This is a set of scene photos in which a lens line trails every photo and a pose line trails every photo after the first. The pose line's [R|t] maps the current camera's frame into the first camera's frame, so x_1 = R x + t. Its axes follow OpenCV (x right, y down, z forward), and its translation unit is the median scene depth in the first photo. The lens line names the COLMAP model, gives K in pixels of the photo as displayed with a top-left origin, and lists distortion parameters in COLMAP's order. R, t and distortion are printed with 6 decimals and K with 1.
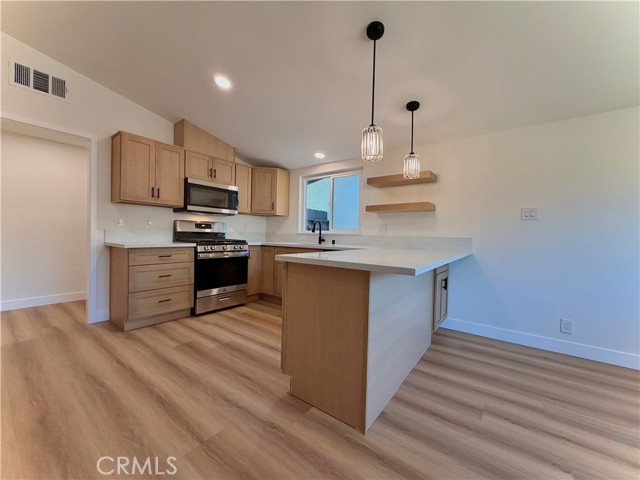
lens RADIAL K [[256.0, 0, 318.3], [0, 256.0, 240.2], [0, 0, 1]] dist [-0.001922, 0.000915]
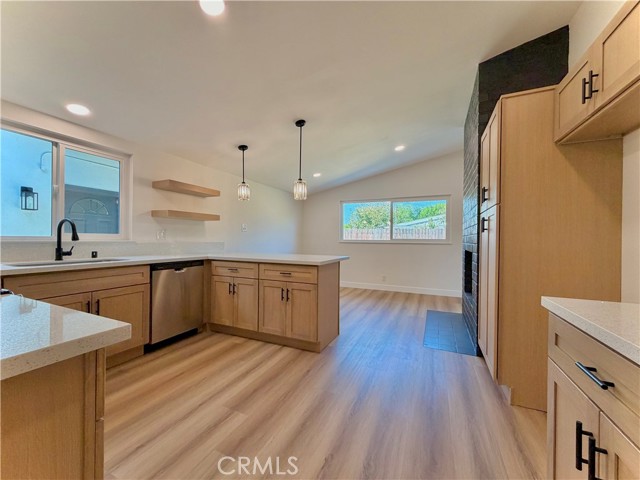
lens RADIAL K [[256.0, 0, 317.6], [0, 256.0, 240.9], [0, 0, 1]] dist [-0.001922, 0.000915]
pose [[-0.212895, -0.031737, 0.976560, -0.833693], [0.004416, 0.999431, 0.033443, -0.056351], [-0.977065, 0.011433, -0.212633, 0.712174]]
